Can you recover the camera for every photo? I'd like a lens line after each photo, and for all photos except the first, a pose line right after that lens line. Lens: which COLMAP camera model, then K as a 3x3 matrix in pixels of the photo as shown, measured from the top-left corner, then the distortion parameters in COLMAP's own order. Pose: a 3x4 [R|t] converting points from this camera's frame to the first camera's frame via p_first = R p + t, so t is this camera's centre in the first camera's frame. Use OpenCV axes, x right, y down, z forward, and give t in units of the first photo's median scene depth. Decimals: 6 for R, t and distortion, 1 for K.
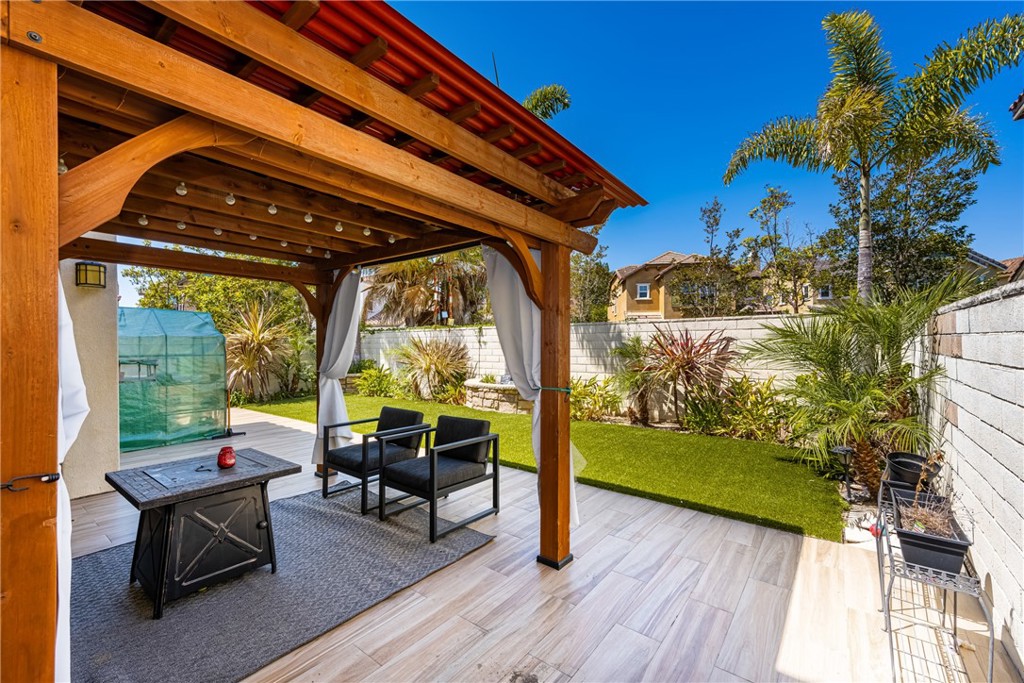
lens RADIAL K [[423.8, 0, 512.0], [0, 423.8, 341.5], [0, 0, 1]] dist [0.015373, 0.000012]
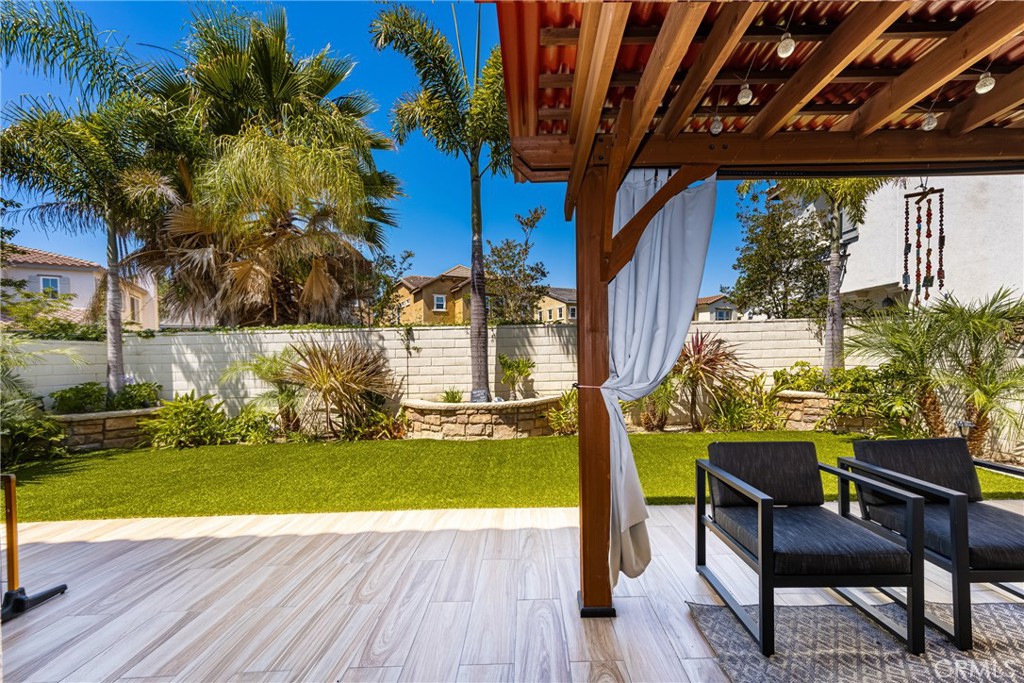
lens RADIAL K [[414.6, 0, 541.0], [0, 414.6, 366.9], [0, 0, 1]] dist [0.001976, -0.000061]
pose [[0.778147, -0.029482, 0.627389, -0.426409], [0.013824, 0.999460, 0.029820, 0.018595], [-0.627929, -0.014532, 0.778135, 0.386510]]
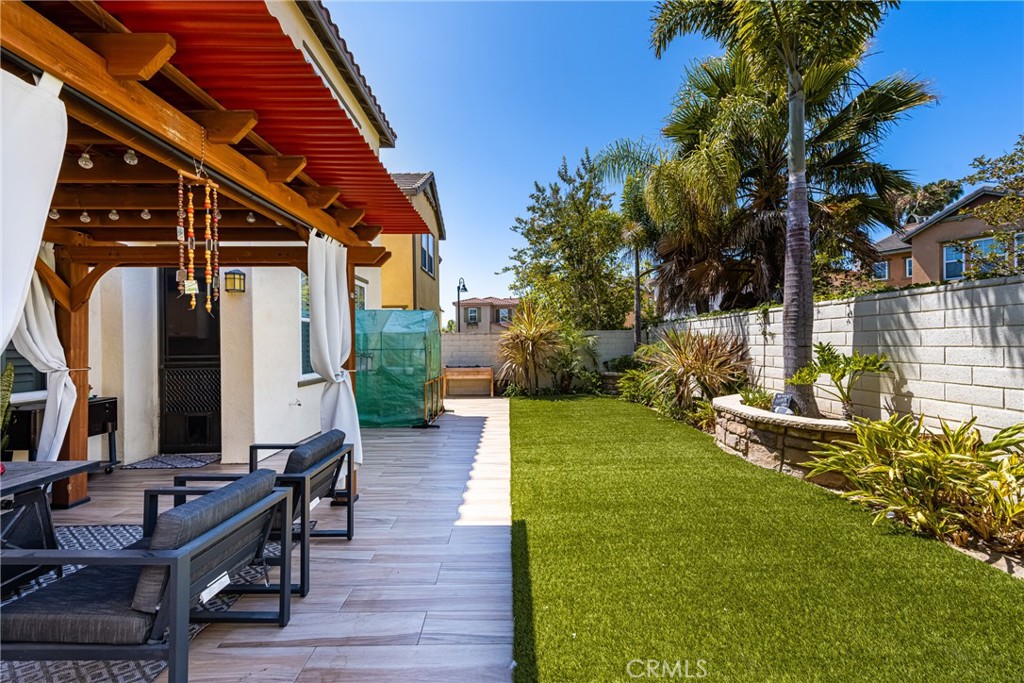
lens RADIAL K [[406.2, 0, 512.0], [0, 406.2, 341.5], [0, 0, 1]] dist [0.014932, -0.000004]
pose [[0.613633, -0.002602, -0.789587, 0.202936], [0.009873, 0.999942, 0.004377, 0.007411], [0.789529, -0.010481, 0.613623, 0.442359]]
